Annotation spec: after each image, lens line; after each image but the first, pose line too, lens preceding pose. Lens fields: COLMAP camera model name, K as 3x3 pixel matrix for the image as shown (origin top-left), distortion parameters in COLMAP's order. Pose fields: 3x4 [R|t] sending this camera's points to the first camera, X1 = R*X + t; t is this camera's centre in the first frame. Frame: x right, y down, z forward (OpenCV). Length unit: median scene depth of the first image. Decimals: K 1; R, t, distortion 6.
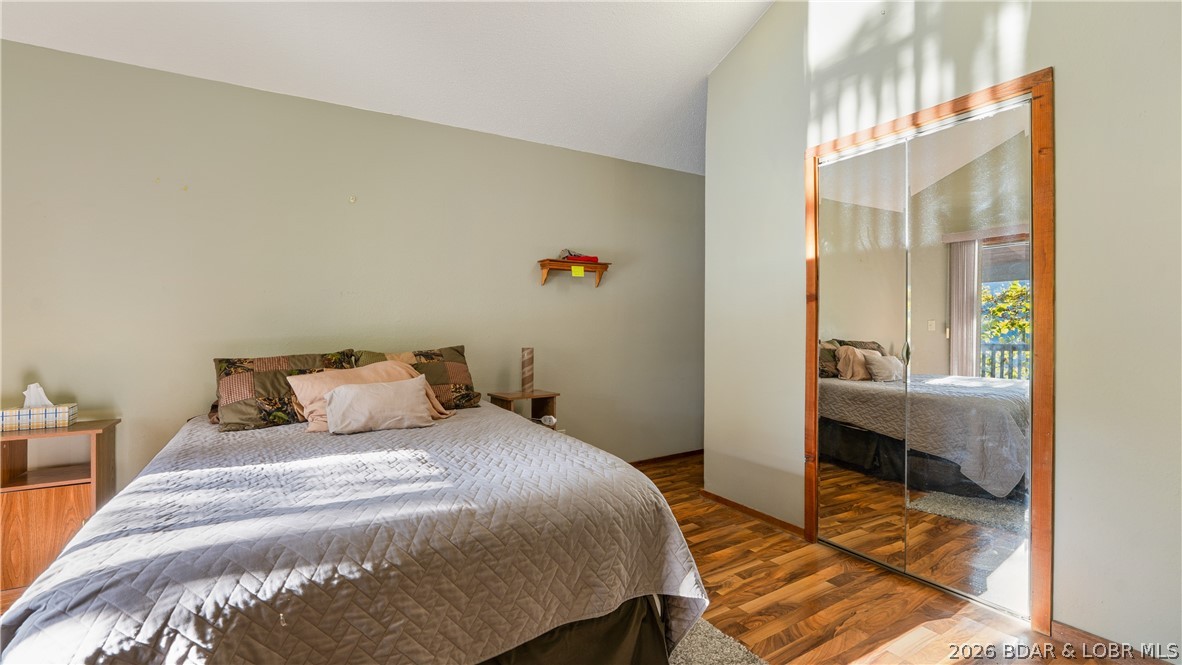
lens RADIAL K [[487.6, 0, 587.0], [0, 487.6, 327.8], [0, 0, 1]] dist [-0.014656, -0.000028]
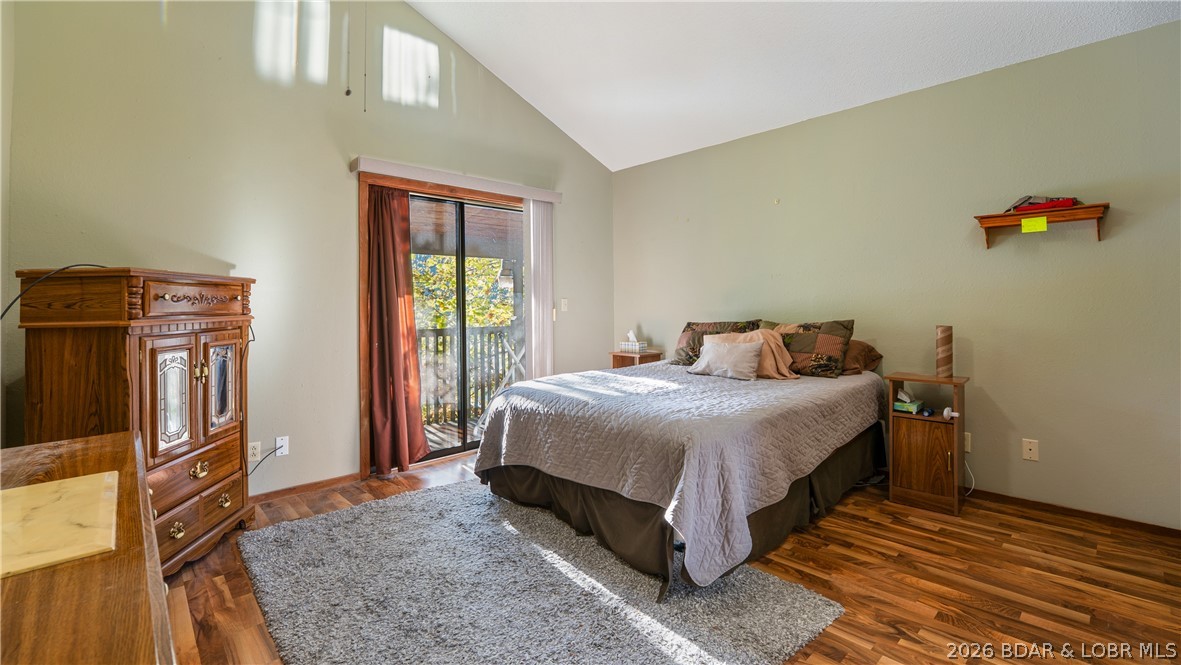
lens RADIAL K [[472.7, 0, 595.0], [0, 472.7, 305.0], [0, 0, 1]] dist [-0.002114, -0.000135]
pose [[0.269391, 0.001175, -0.963030, 0.708537], [0.002932, 0.999994, 0.002041, 0.001162], [0.963026, -0.003373, 0.269386, 0.261933]]
